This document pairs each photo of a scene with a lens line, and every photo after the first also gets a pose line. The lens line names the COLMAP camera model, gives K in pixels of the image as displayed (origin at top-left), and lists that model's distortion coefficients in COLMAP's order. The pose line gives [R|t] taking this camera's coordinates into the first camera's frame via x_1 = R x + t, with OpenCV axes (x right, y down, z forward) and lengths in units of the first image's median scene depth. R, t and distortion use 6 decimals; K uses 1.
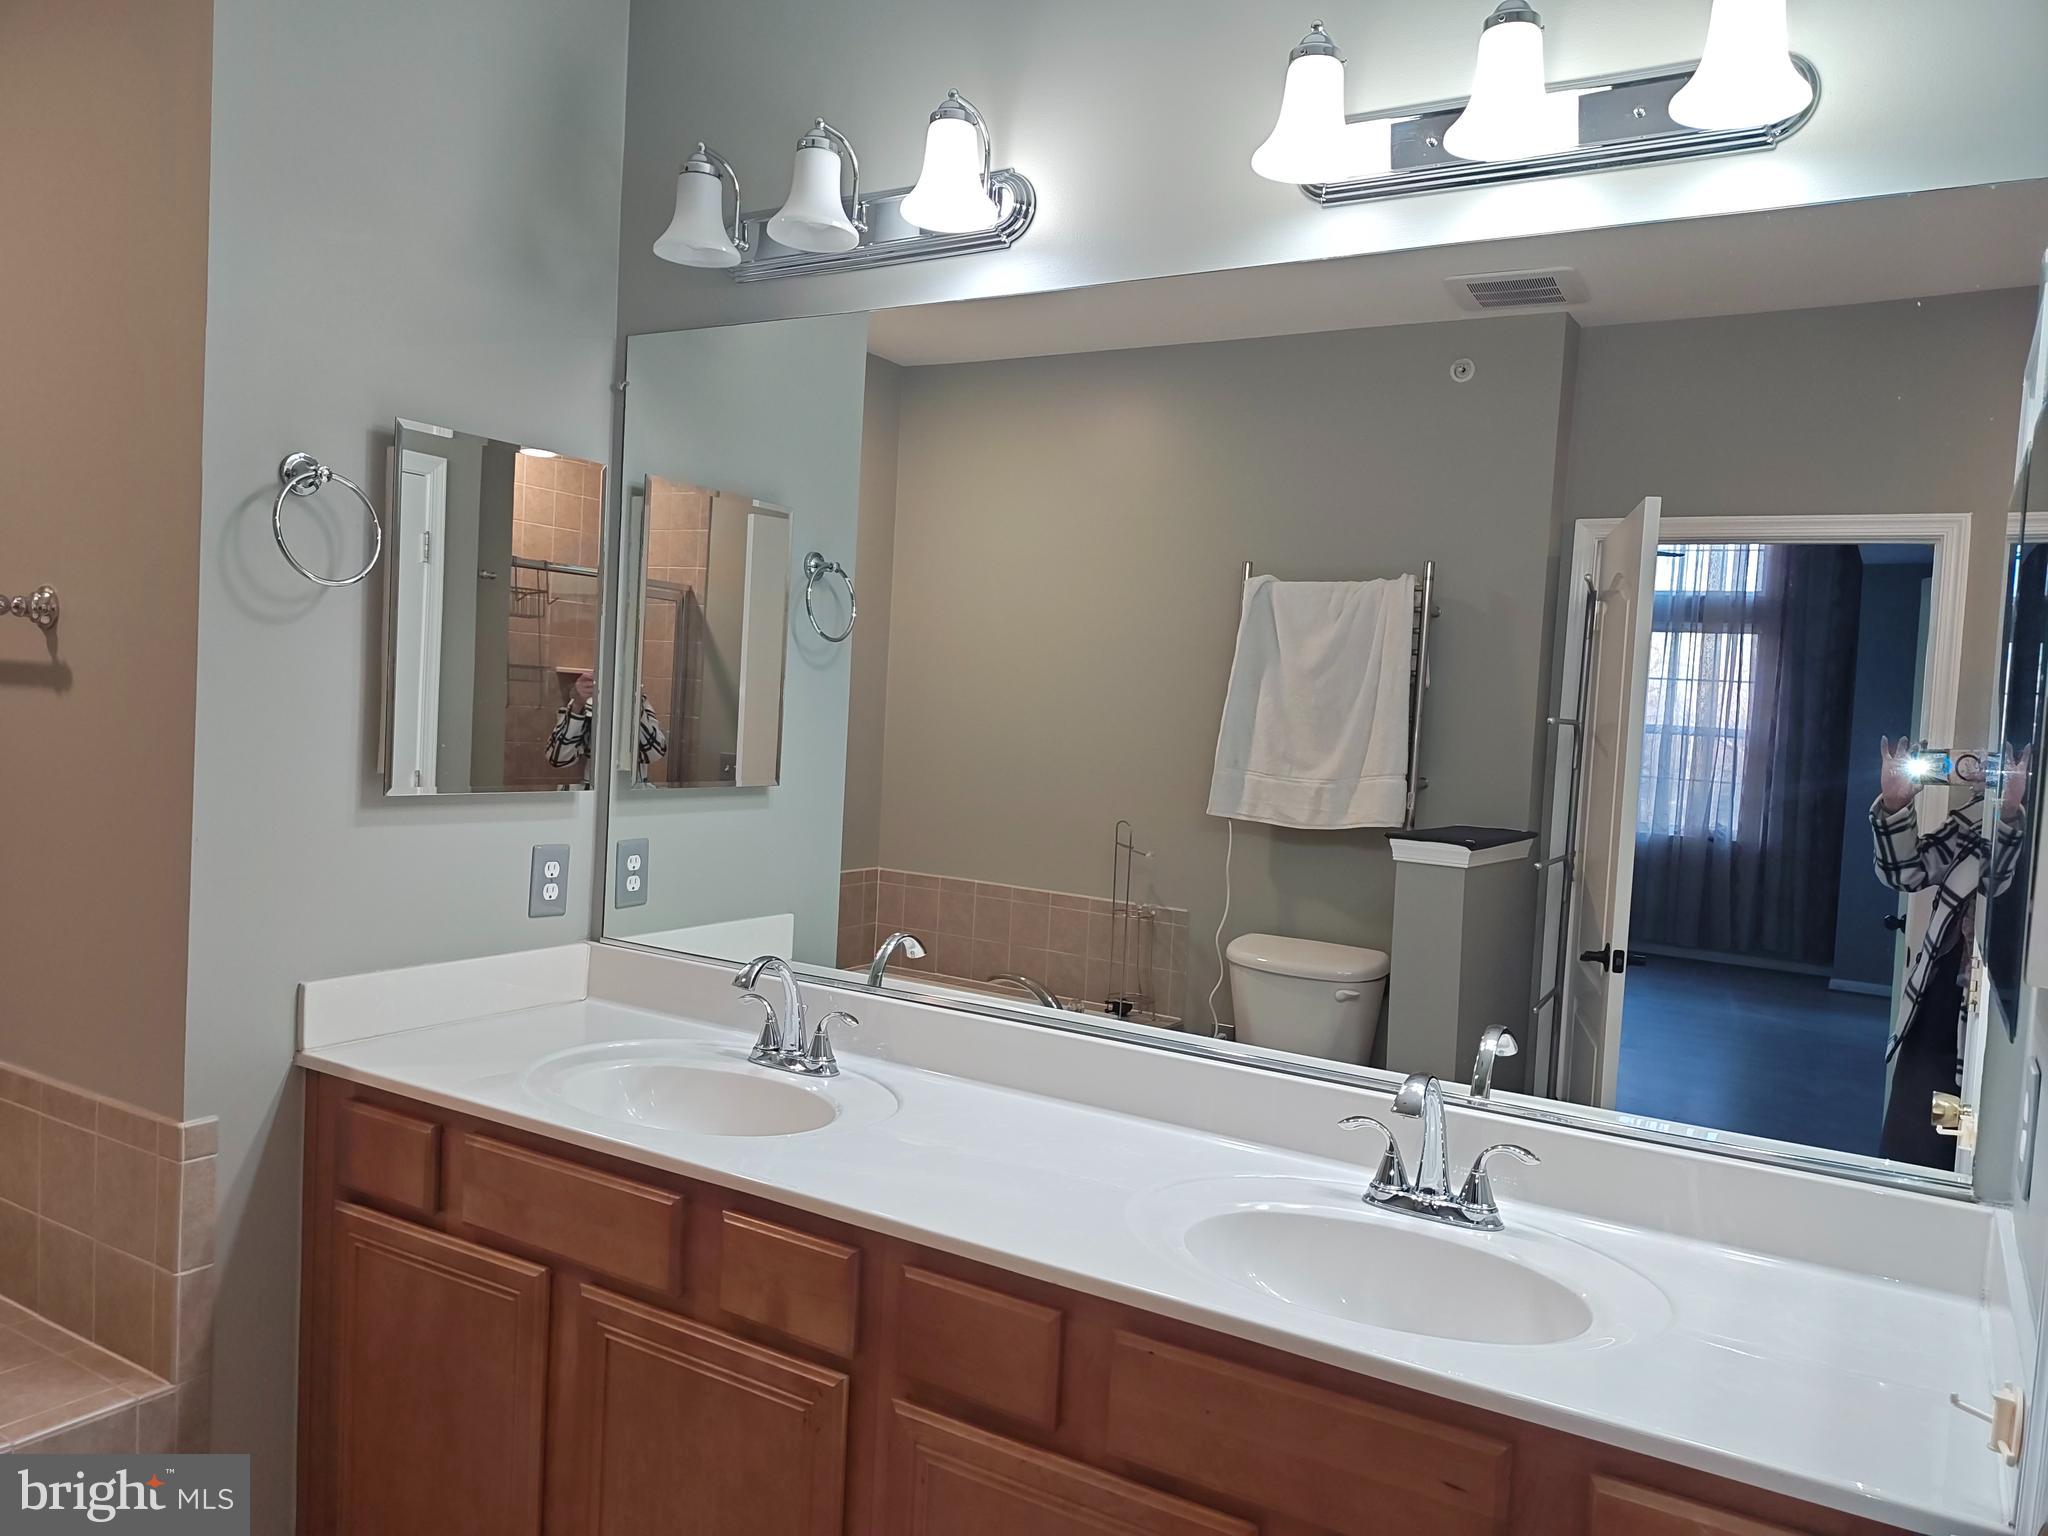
lens RADIAL K [[1502.6, 0, 1017.5], [0, 1502.6, 762.3], [0, 0, 1]] dist [0.002774, -0.003991]
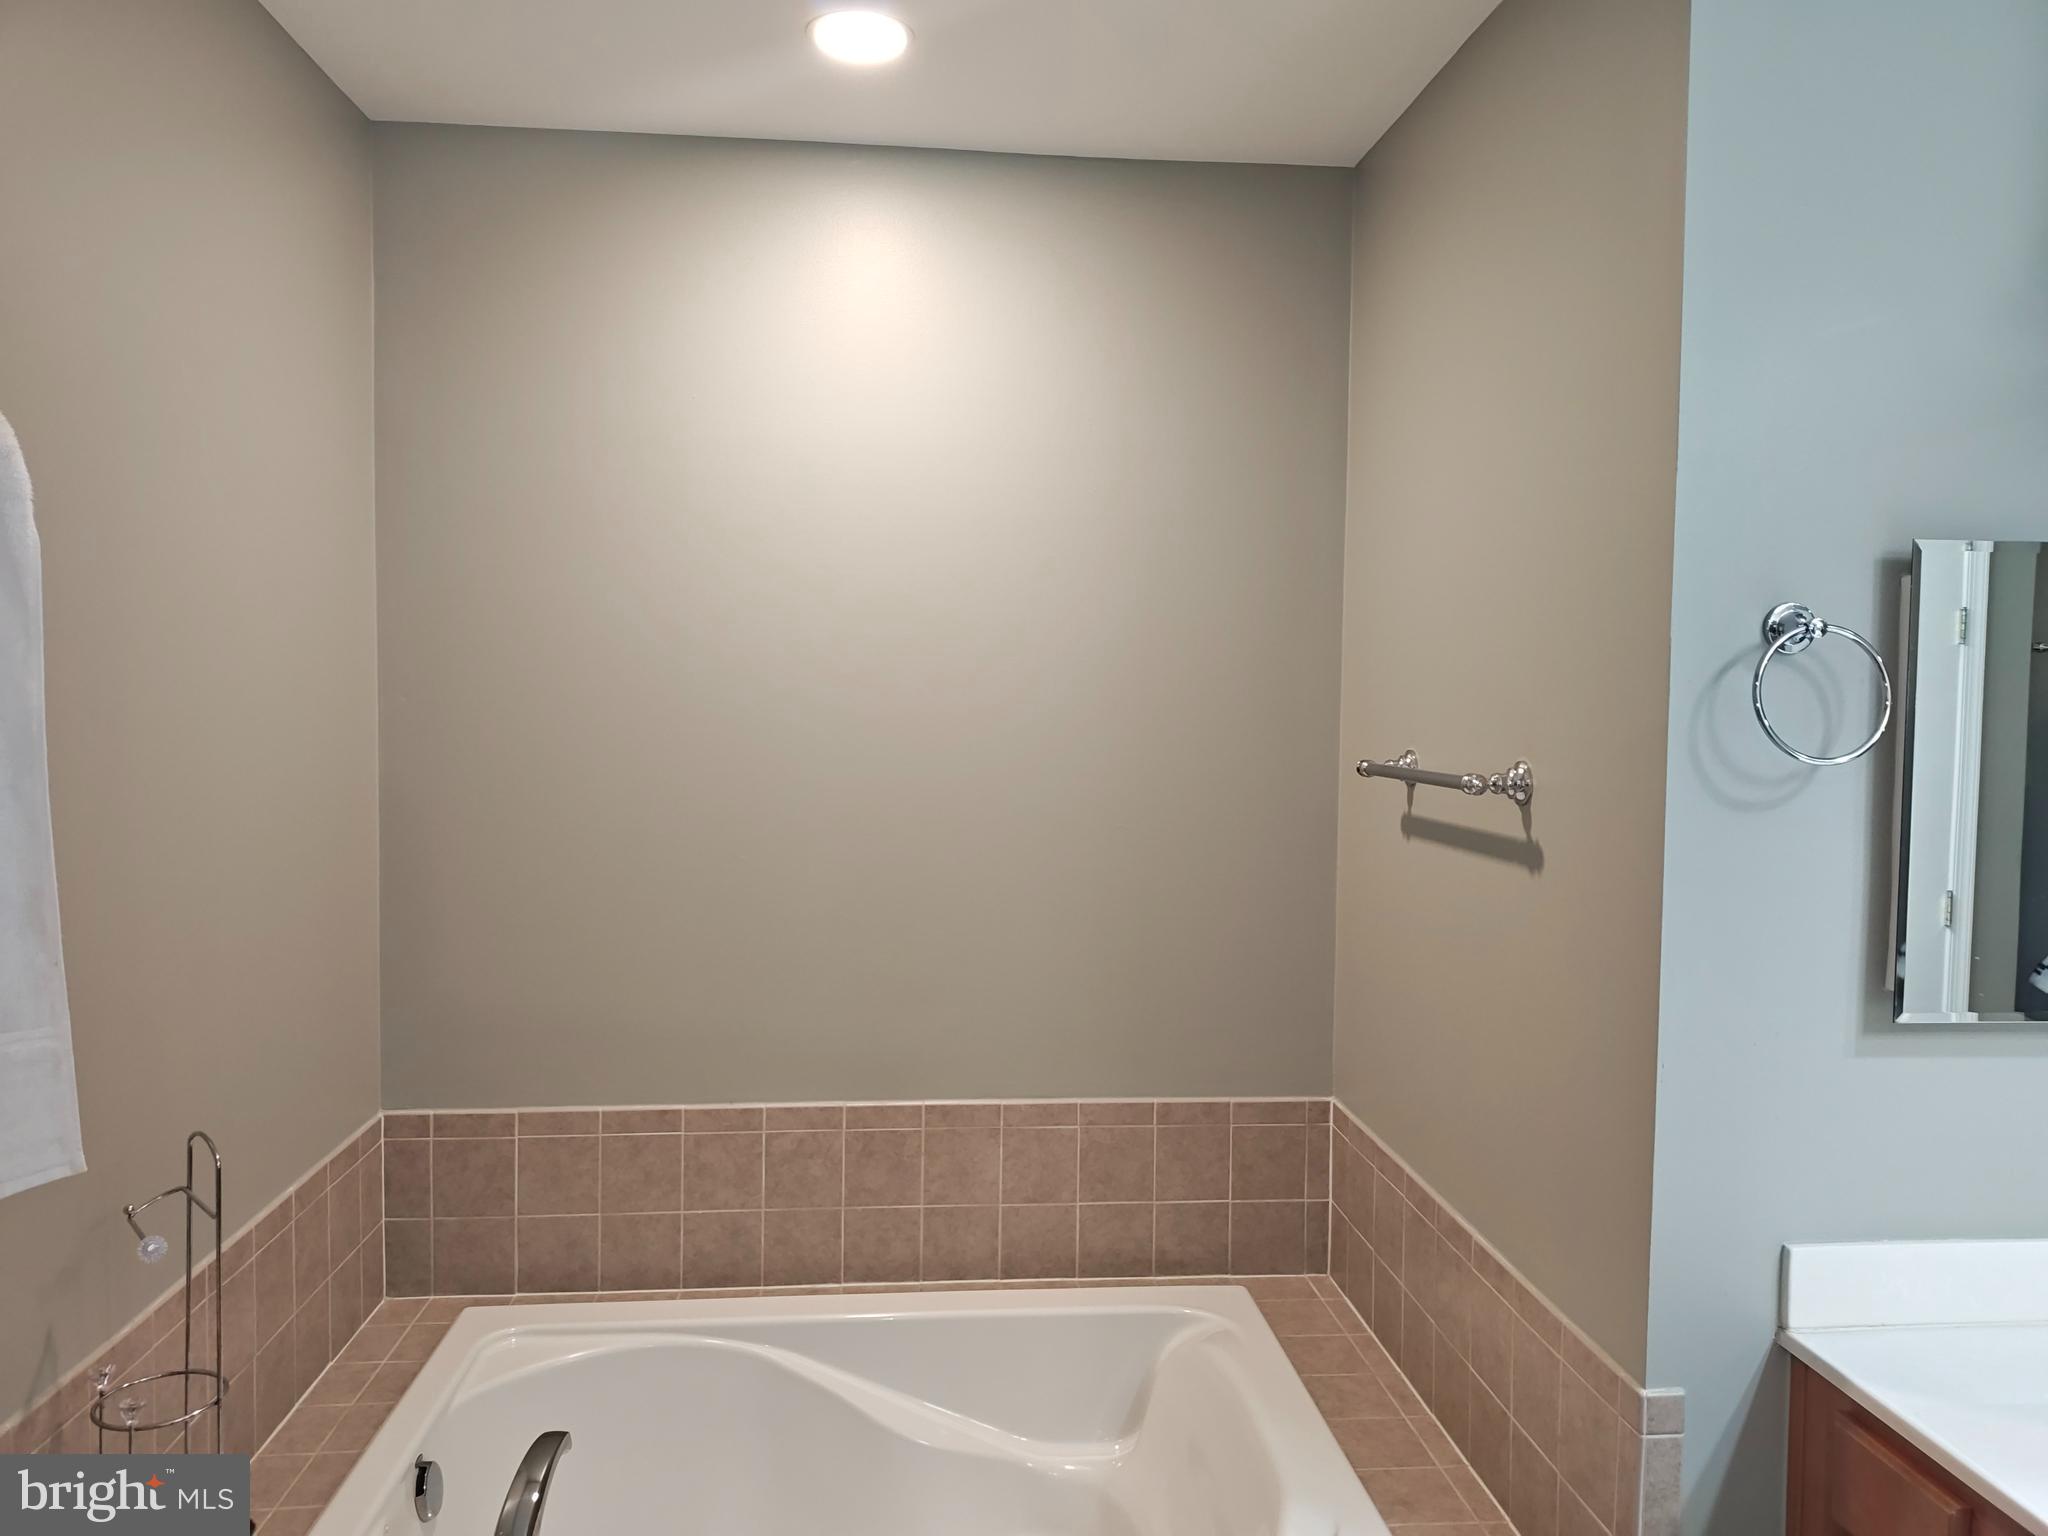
lens RADIAL K [[1502.6, 0, 1054.4], [0, 1502.6, 695.4], [0, 0, 1]] dist [0.002774, -0.003991]
pose [[0.604334, -0.012962, -0.796626, -0.064612], [-0.027048, 0.998958, -0.036774, -0.114057], [0.796272, 0.043771, 0.603353, 0.184551]]
